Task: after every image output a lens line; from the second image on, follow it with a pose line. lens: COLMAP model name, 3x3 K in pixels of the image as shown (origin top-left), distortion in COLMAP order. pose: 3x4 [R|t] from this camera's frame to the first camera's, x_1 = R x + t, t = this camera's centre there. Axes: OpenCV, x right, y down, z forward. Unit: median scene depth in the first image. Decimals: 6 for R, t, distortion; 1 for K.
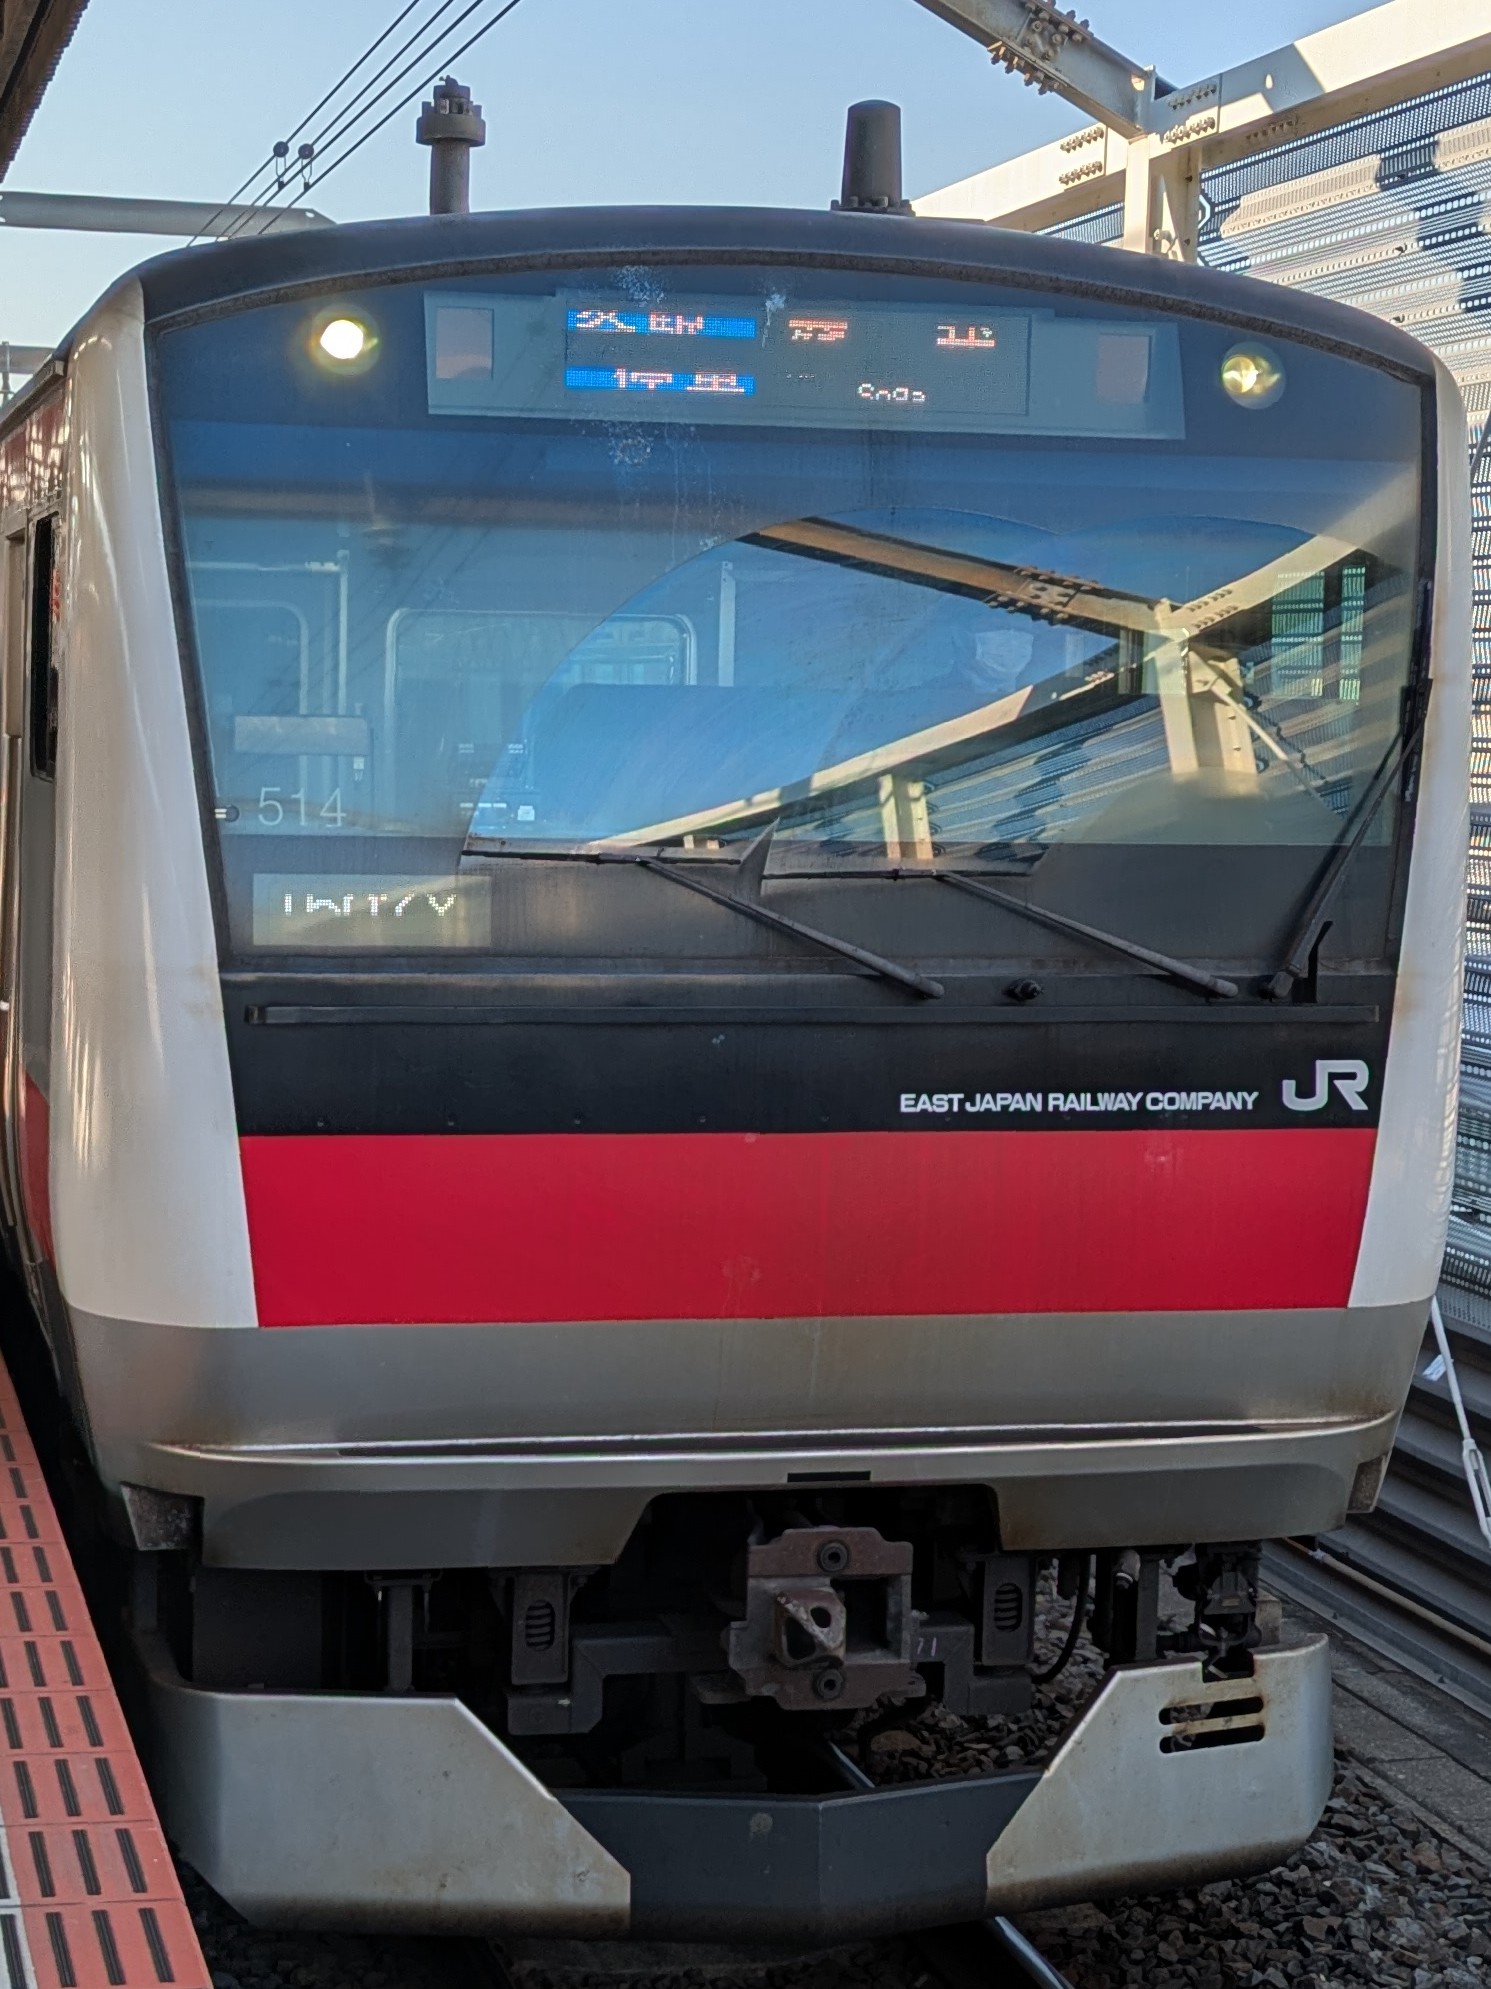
lens RADIAL K [[4149.1, 0, 745.5], [0, 4149.1, 994.5], [0, 0, 1]] dist [0.024420, 2.402255]
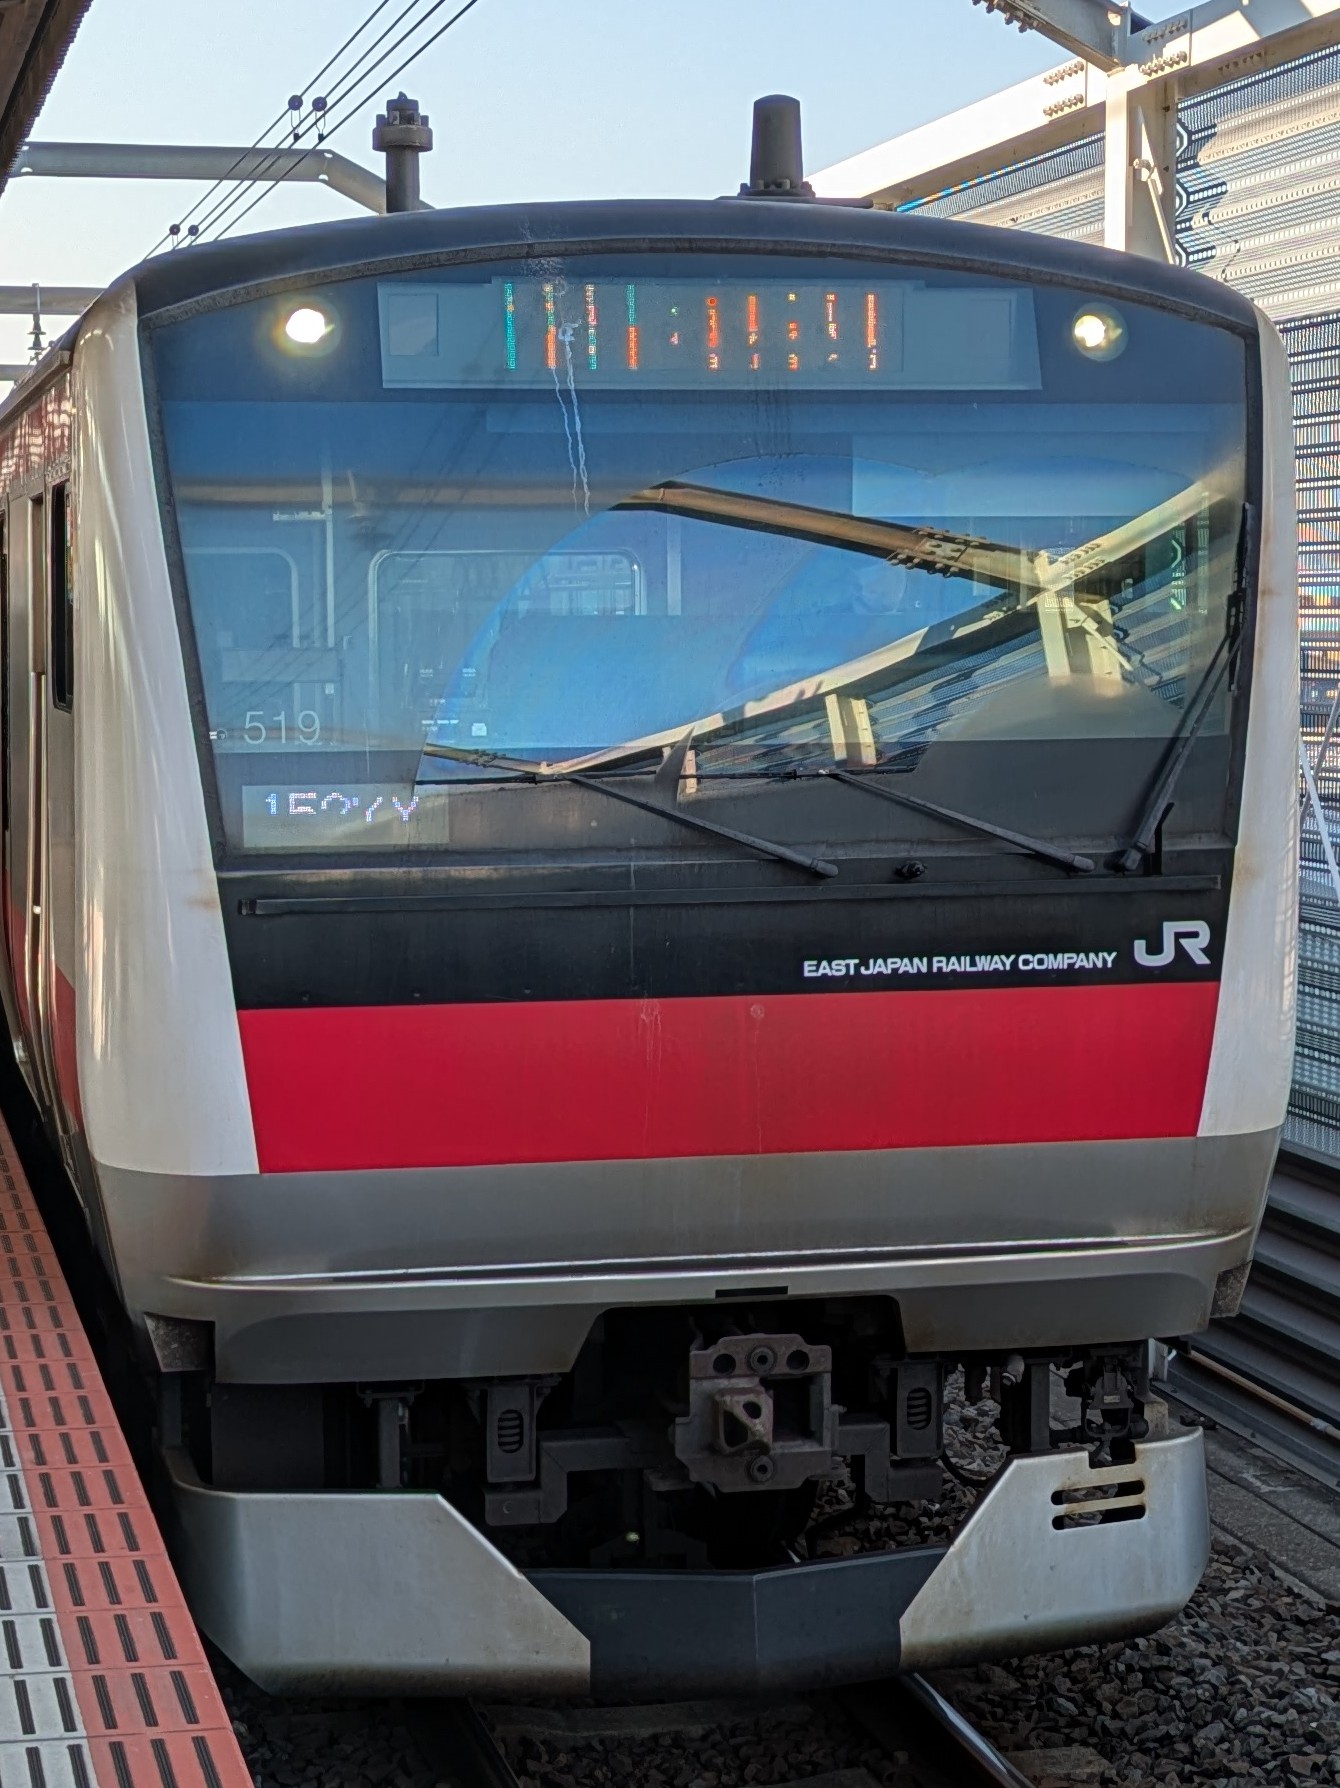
lens RADIAL K [[3981.7, 0, 670.0], [0, 3981.7, 894.0], [0, 0, 1]] dist [0.325906, -0.446461]
pose [[0.999358, -0.027434, -0.023025, 0.024492], [0.027359, 0.999619, -0.003553, 0.007683], [0.023114, 0.002921, 0.999729, -0.113456]]
